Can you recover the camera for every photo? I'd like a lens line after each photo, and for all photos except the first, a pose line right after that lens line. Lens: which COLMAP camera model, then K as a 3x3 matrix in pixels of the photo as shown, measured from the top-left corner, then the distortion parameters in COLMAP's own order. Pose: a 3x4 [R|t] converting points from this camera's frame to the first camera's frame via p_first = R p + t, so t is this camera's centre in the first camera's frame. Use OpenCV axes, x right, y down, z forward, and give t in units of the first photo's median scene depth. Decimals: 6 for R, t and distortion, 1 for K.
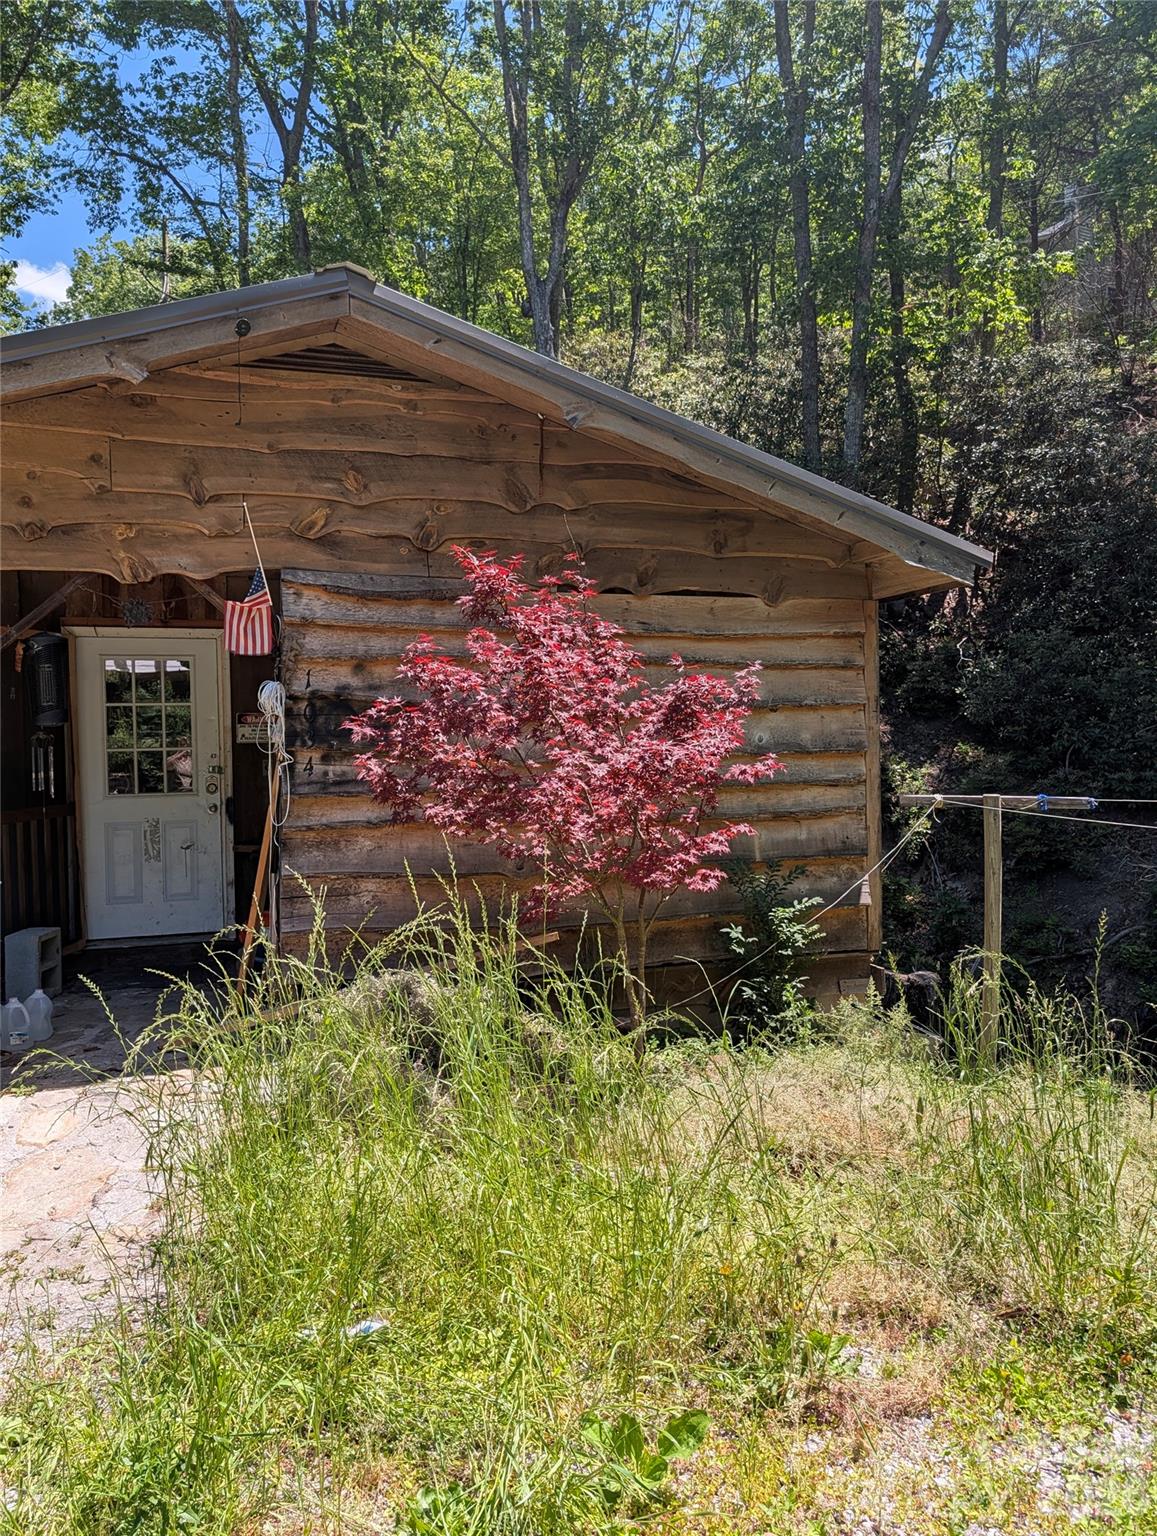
lens RADIAL K [[1157.7, 0, 584.8], [0, 1157.7, 766.2], [0, 0, 1]] dist [0.088232, 0.003743]
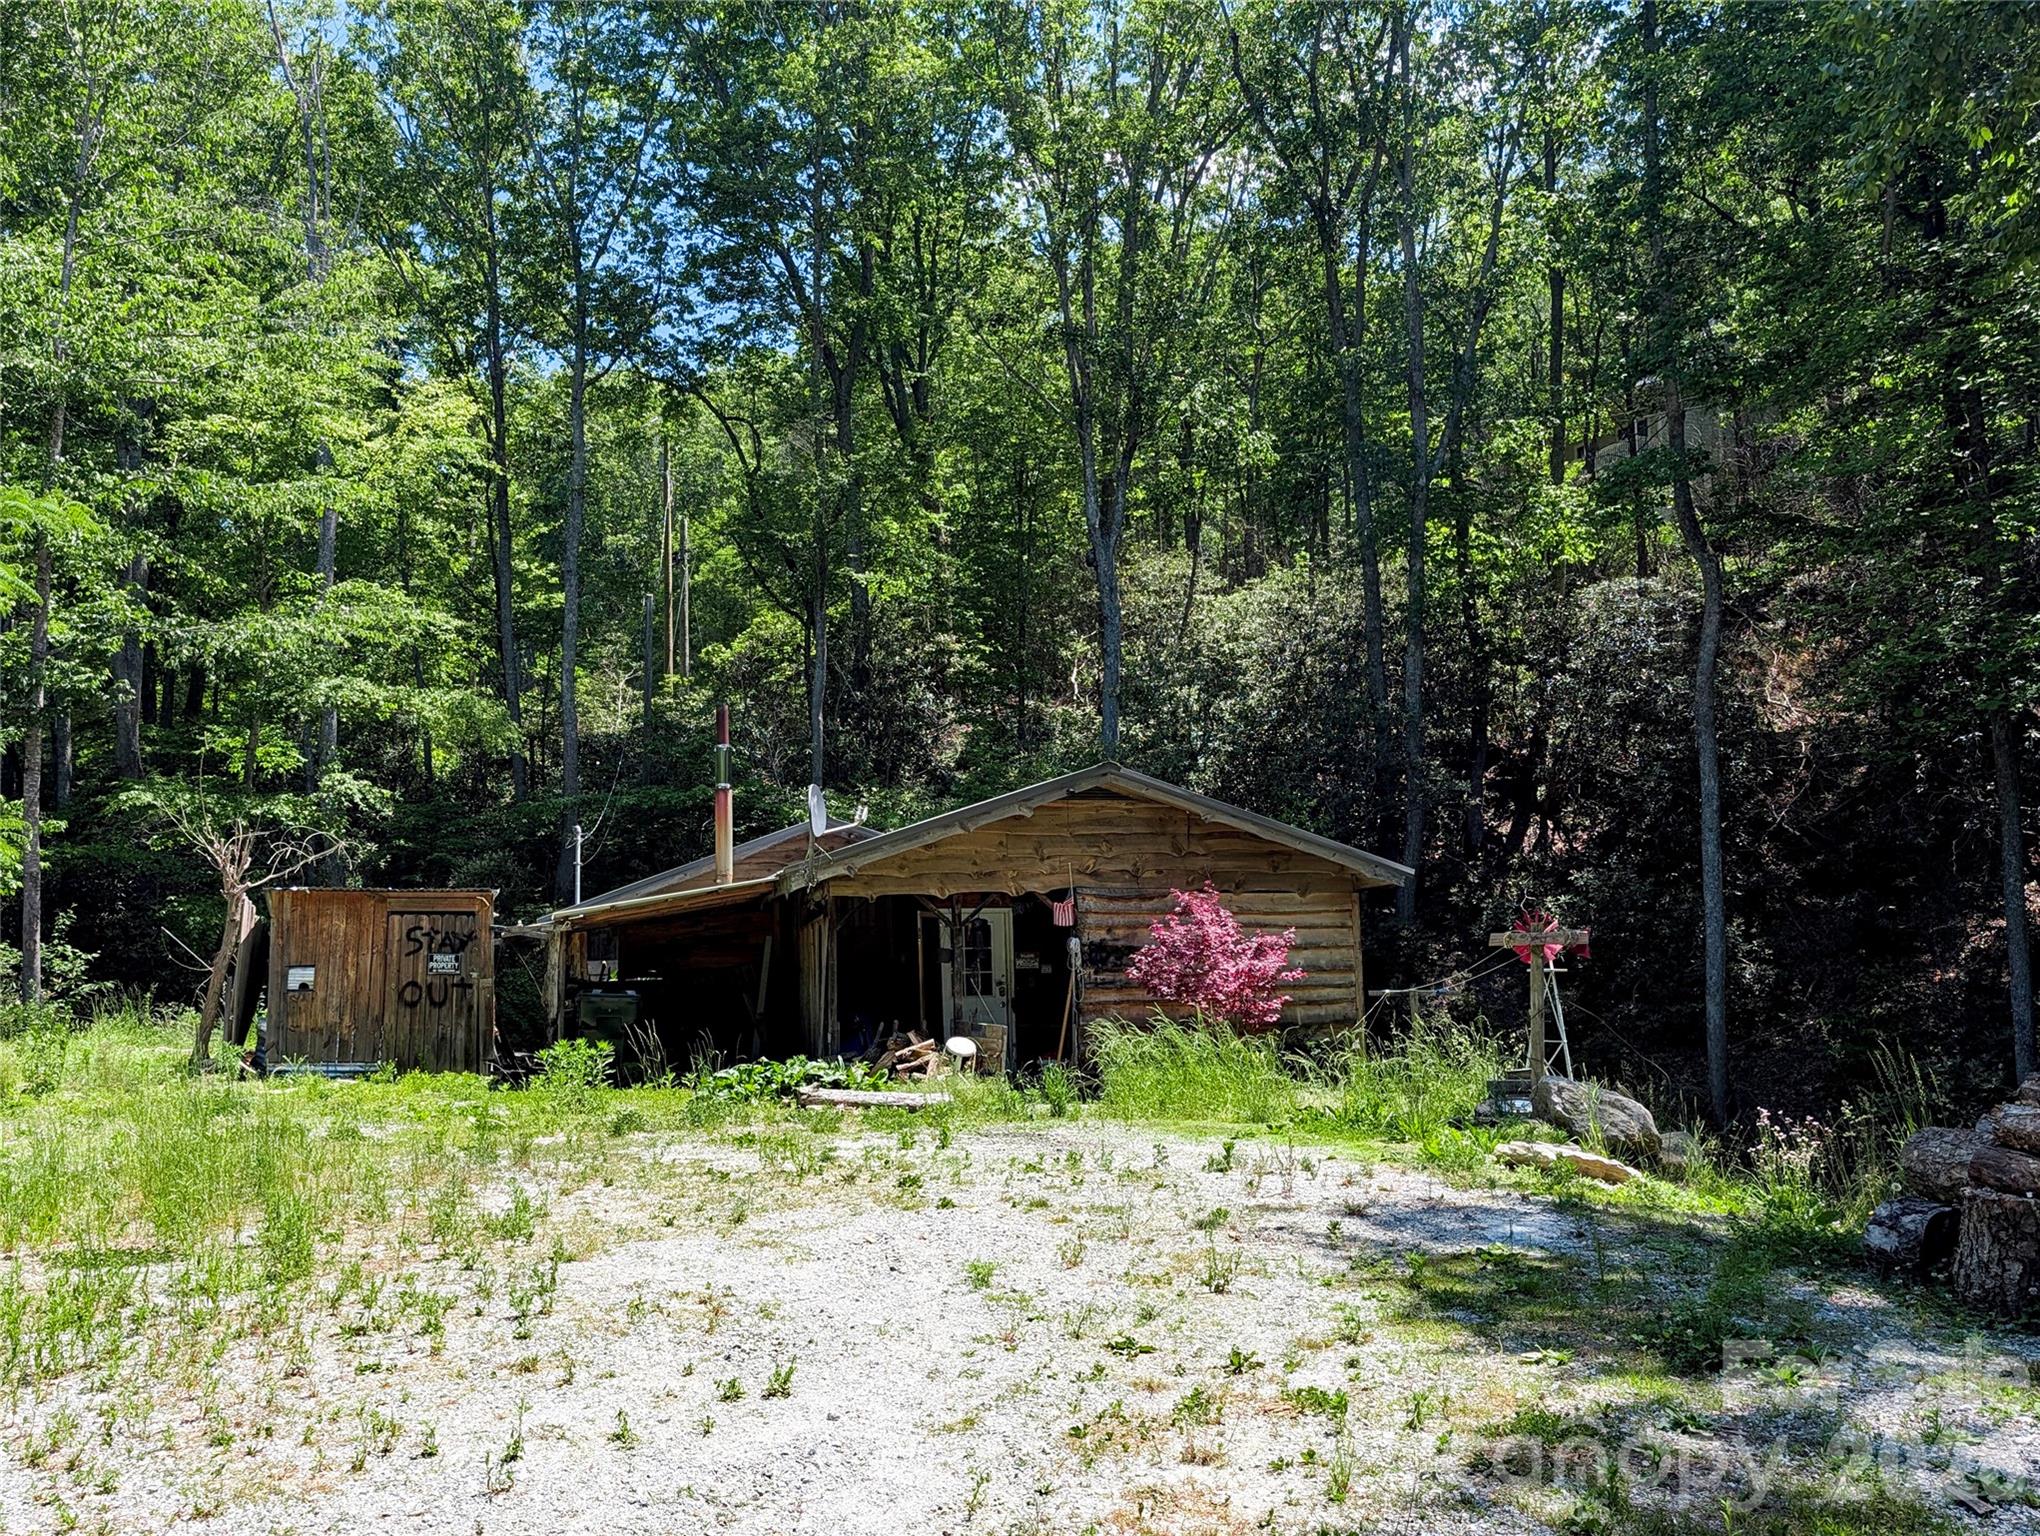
lens RADIAL K [[1537.5, 0, 1018.2], [0, 1537.5, 780.8], [0, 0, 1]] dist [0.088232, 0.003743]
pose [[0.997671, -0.015370, -0.066457, -0.174075], [0.004873, 0.987853, -0.155316, 0.088631], [0.068037, 0.154630, 0.985627, -1.971956]]
